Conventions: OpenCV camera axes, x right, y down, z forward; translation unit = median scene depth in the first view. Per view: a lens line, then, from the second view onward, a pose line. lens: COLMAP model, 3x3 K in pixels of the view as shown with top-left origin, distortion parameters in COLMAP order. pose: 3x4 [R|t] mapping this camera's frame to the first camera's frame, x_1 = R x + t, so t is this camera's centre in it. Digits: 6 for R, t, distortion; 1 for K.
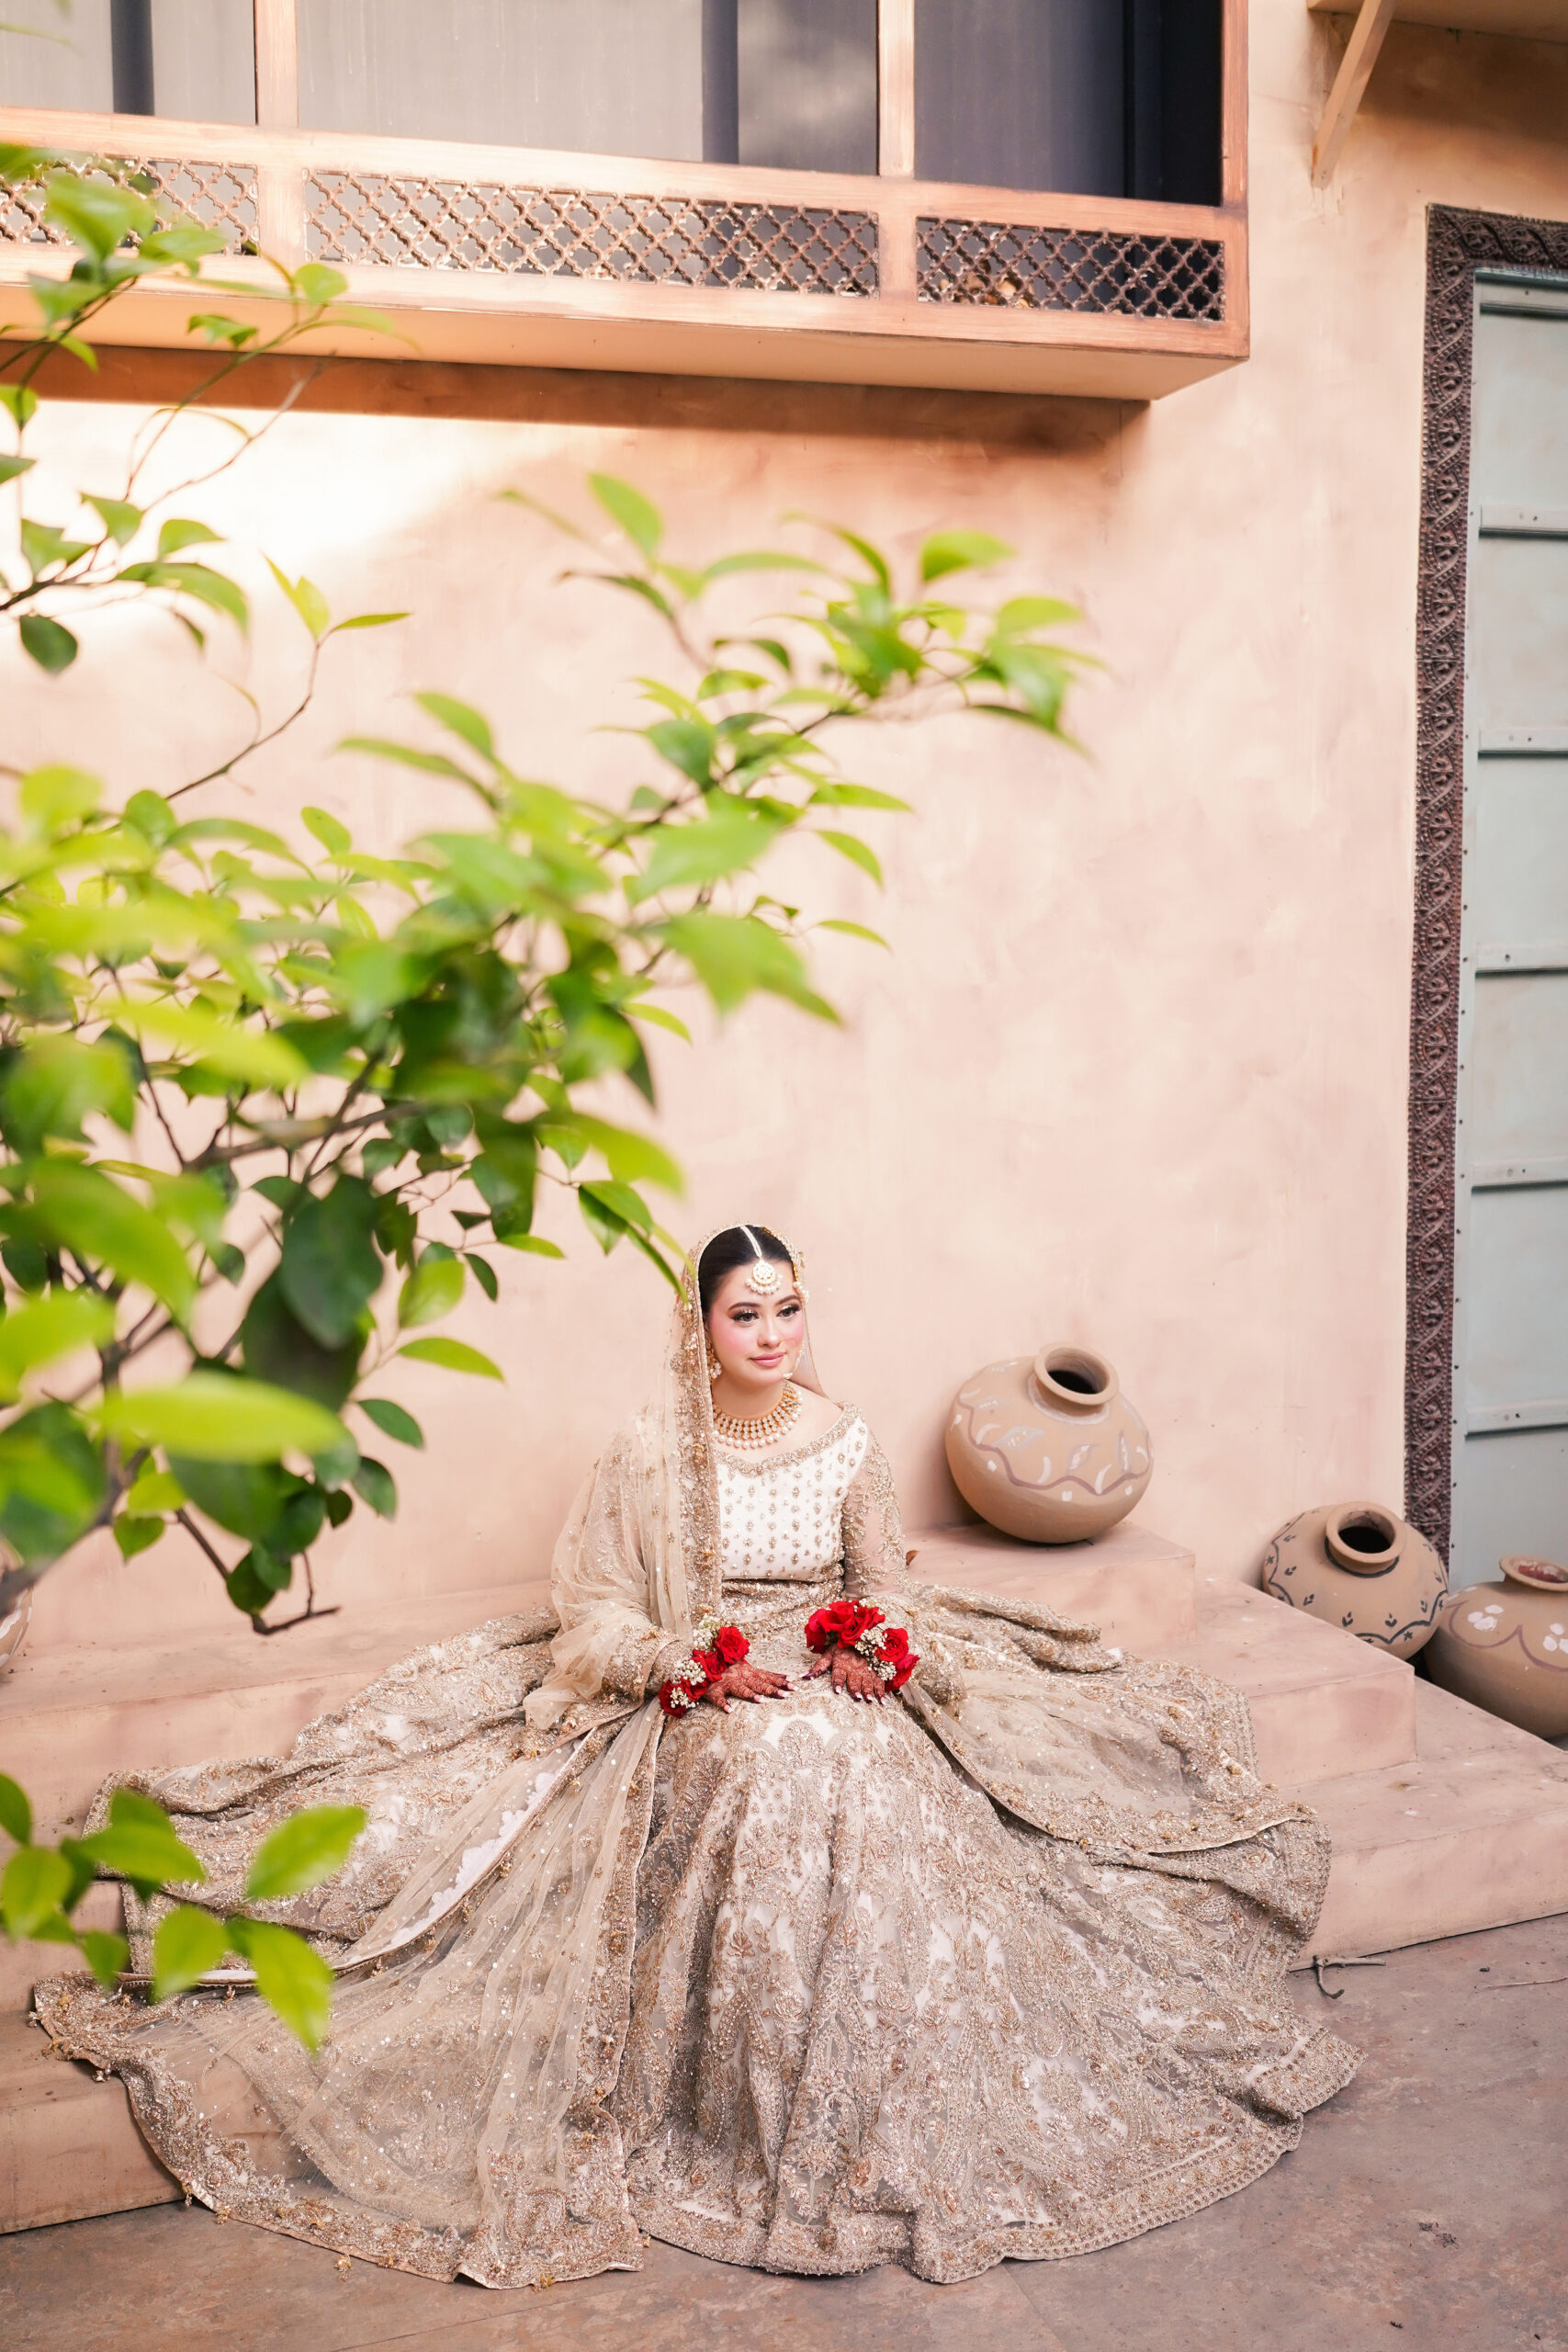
lens RADIAL K [[2267.7, 0, 771.0], [0, 2267.7, 1167.4], [0, 0, 1]] dist [-0.056923, 0.022618]
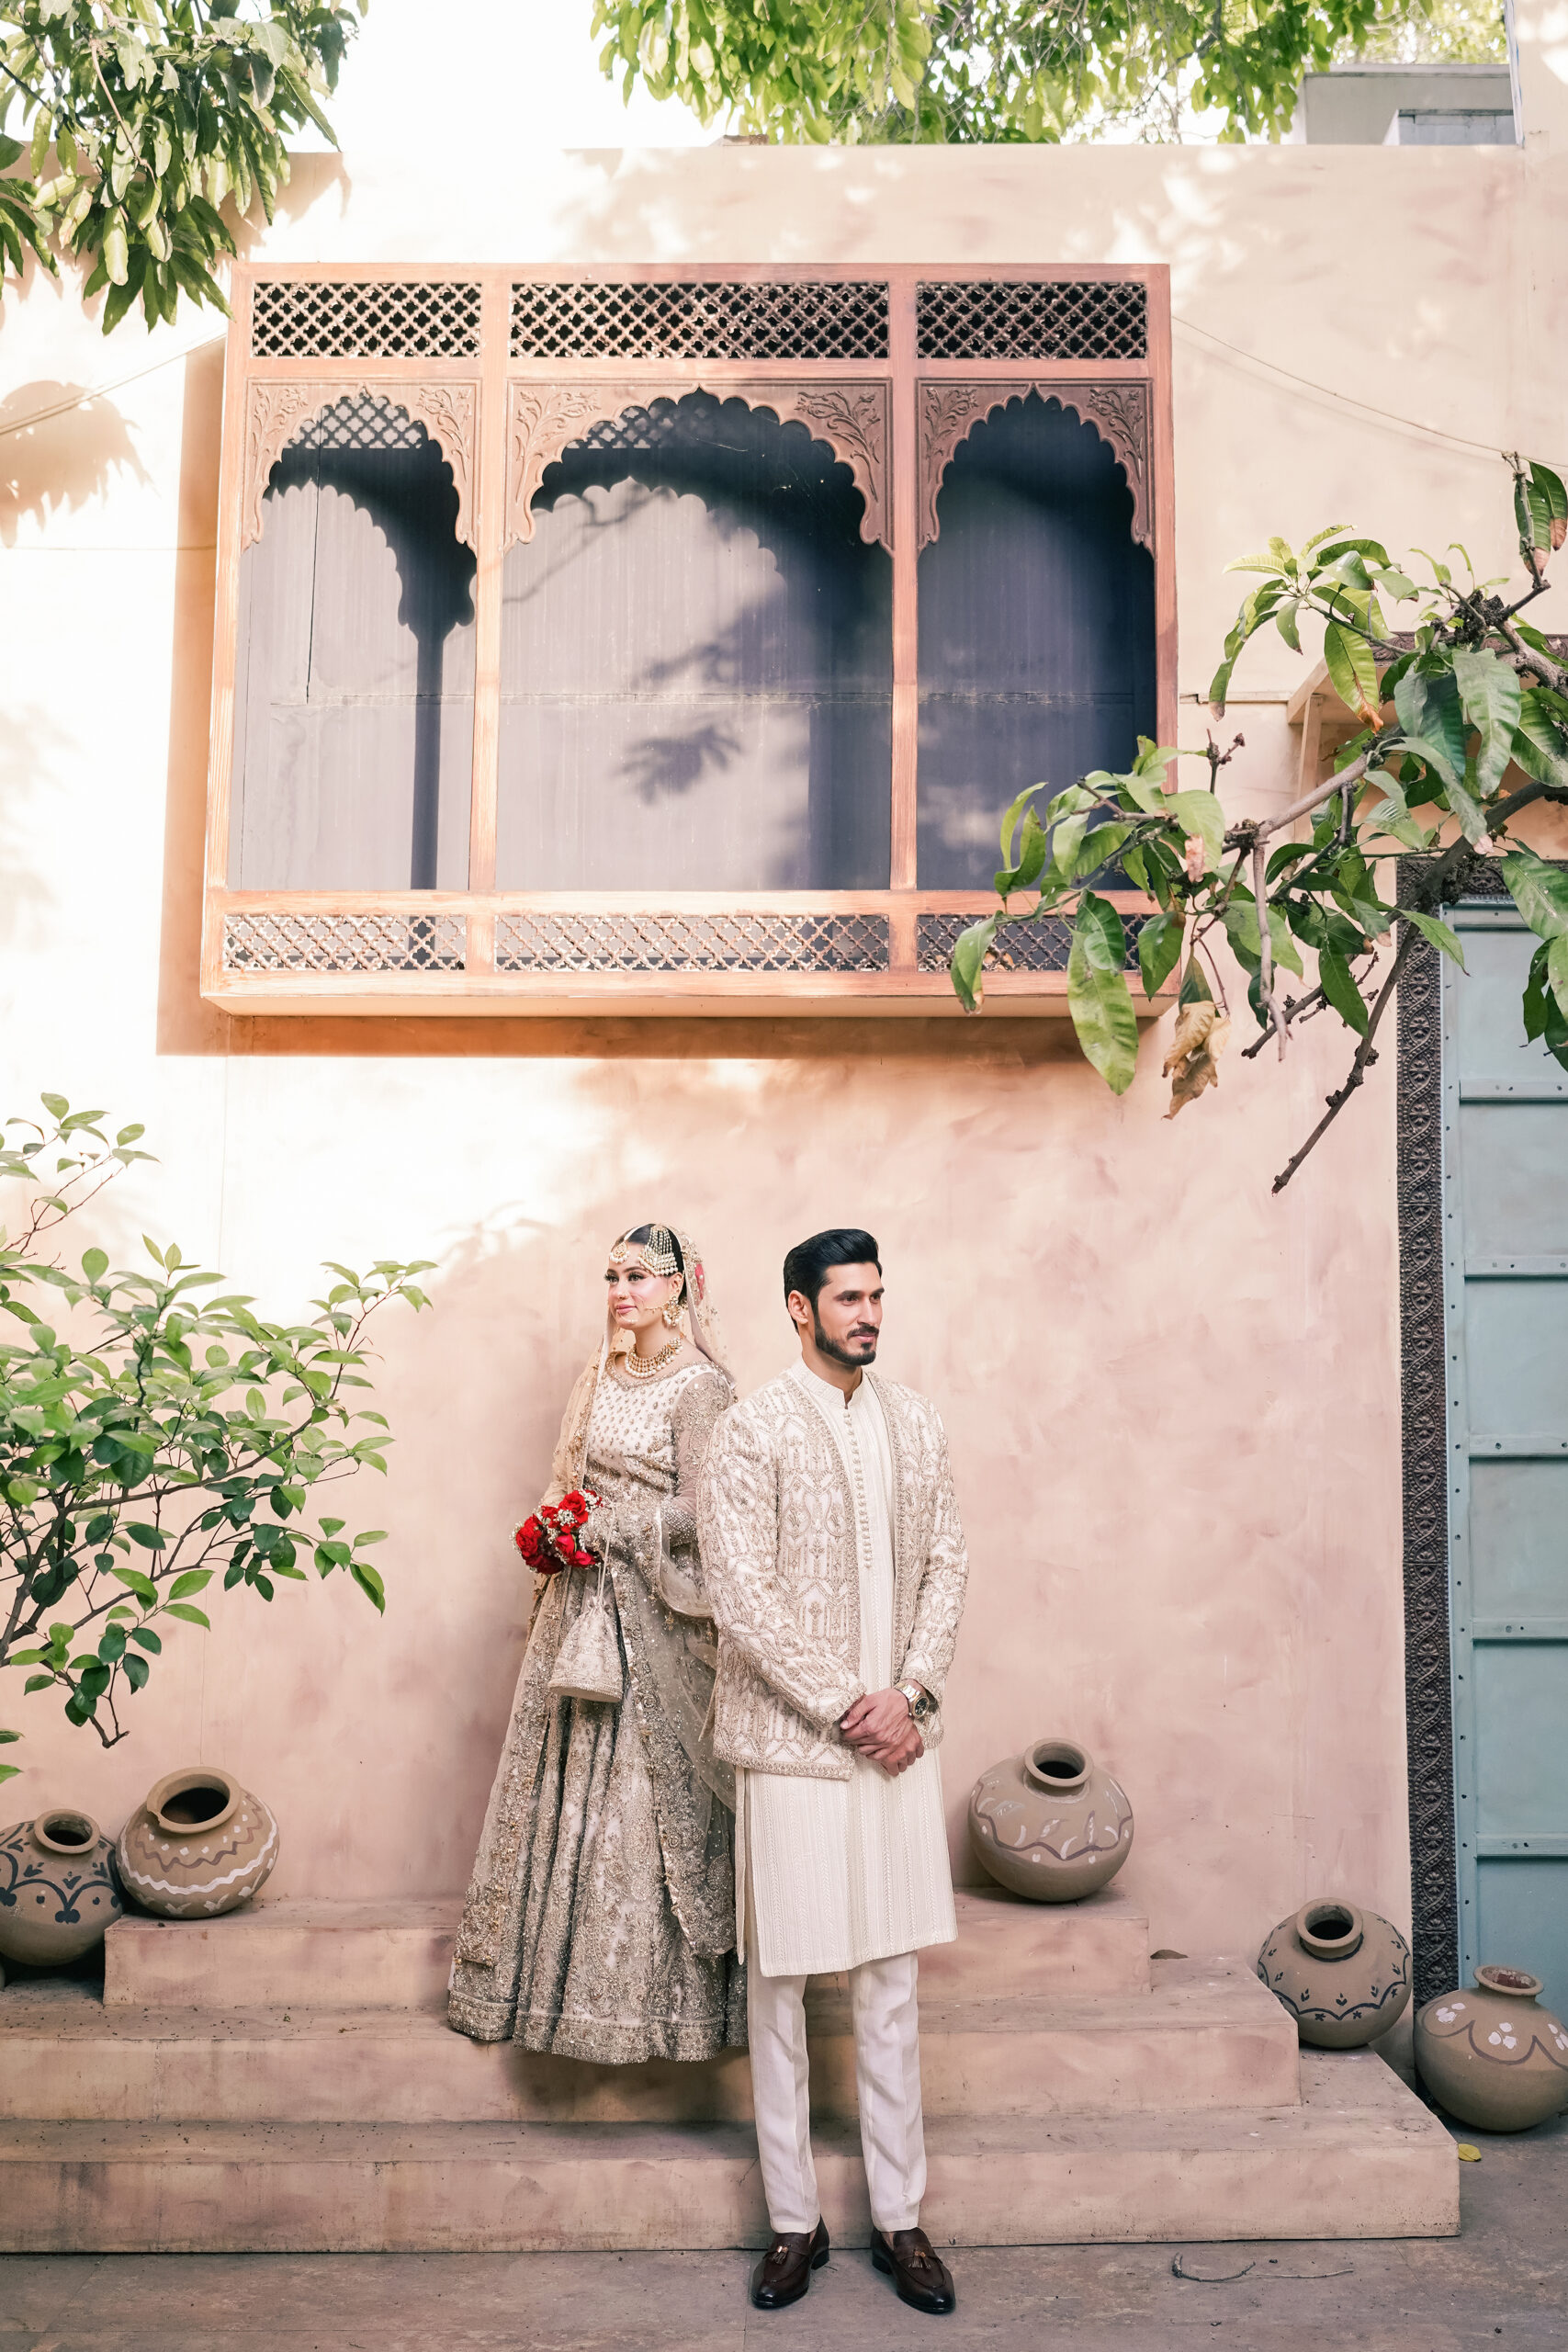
lens RADIAL K [[2453.5, 0, 822.1], [0, 2453.5, 1089.2], [0, 0, 1]] dist [-0.057523, 0.026392]
pose [[0.949176, -0.014049, -0.314433, 0.426603], [-0.056780, 0.974970, -0.214963, 0.023209], [0.309583, 0.221891, 0.924620, -0.383008]]
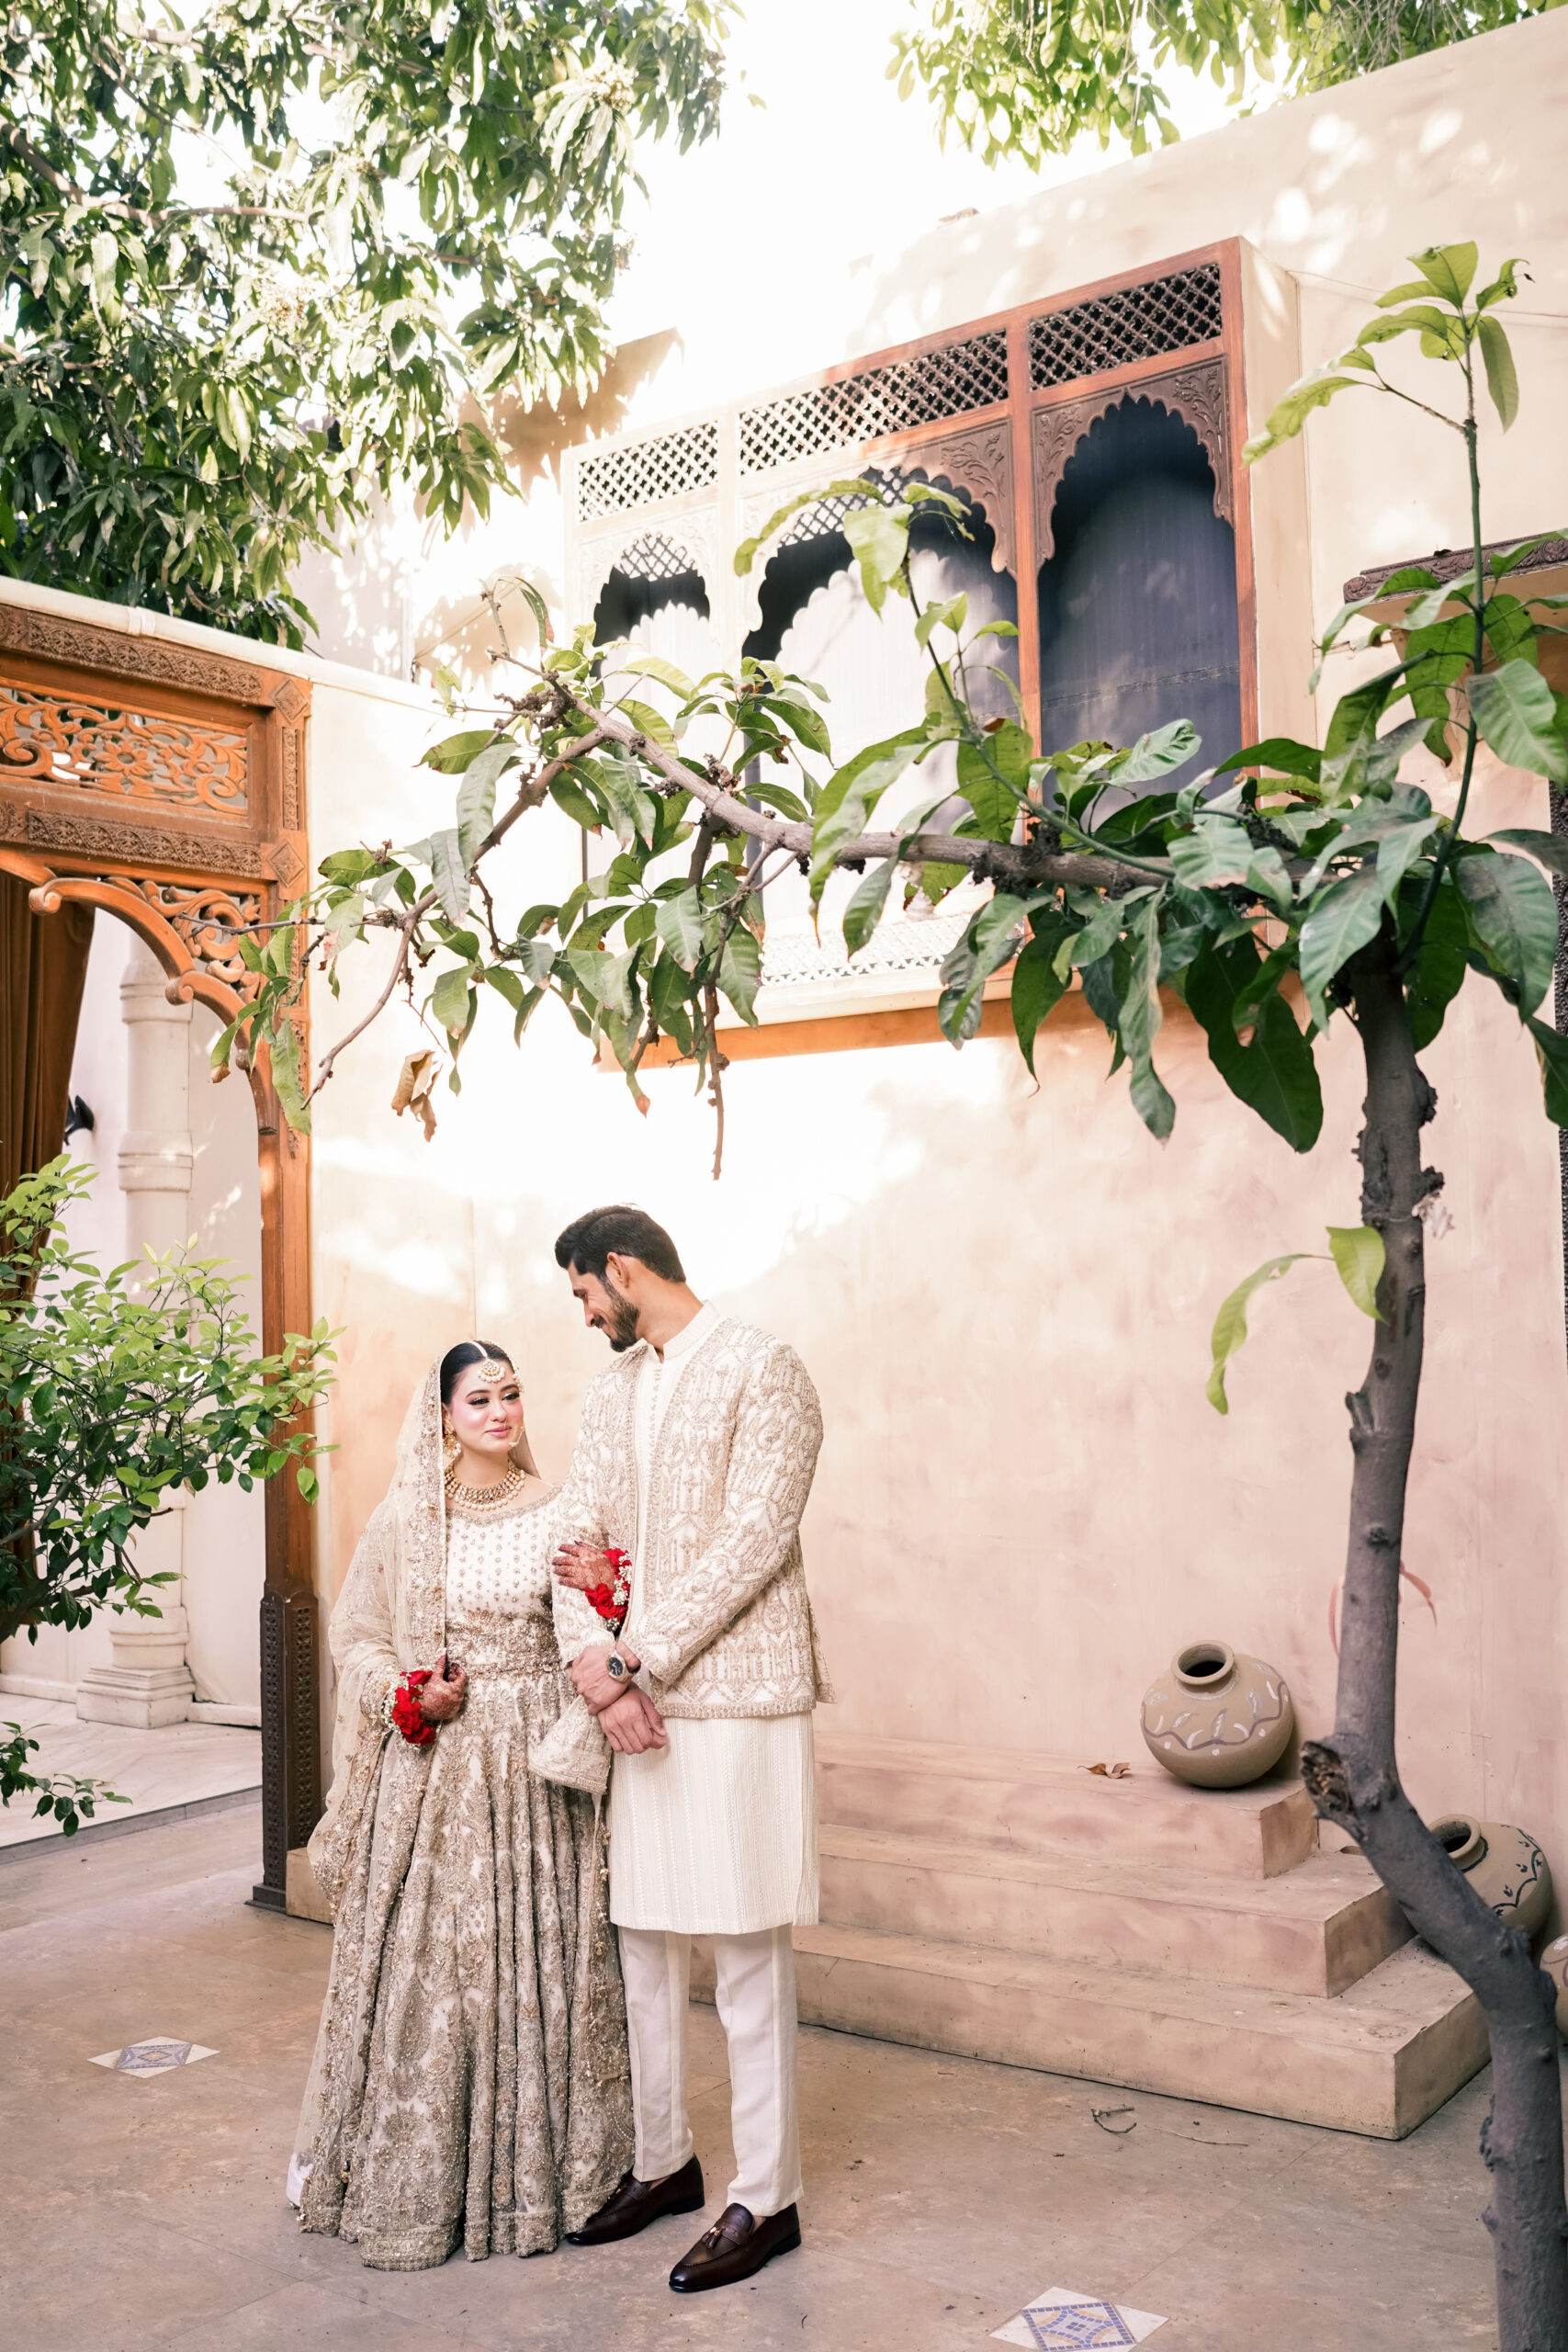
lens RADIAL K [[2267.7, 0, 771.0], [0, 2267.7, 1167.4], [0, 0, 1]] dist [-0.056923, 0.022618]
pose [[0.561710, -0.034526, -0.826613, 1.097370], [-0.082999, 0.991737, -0.097824, -0.051451], [0.823160, 0.123557, 0.554203, -0.030158]]
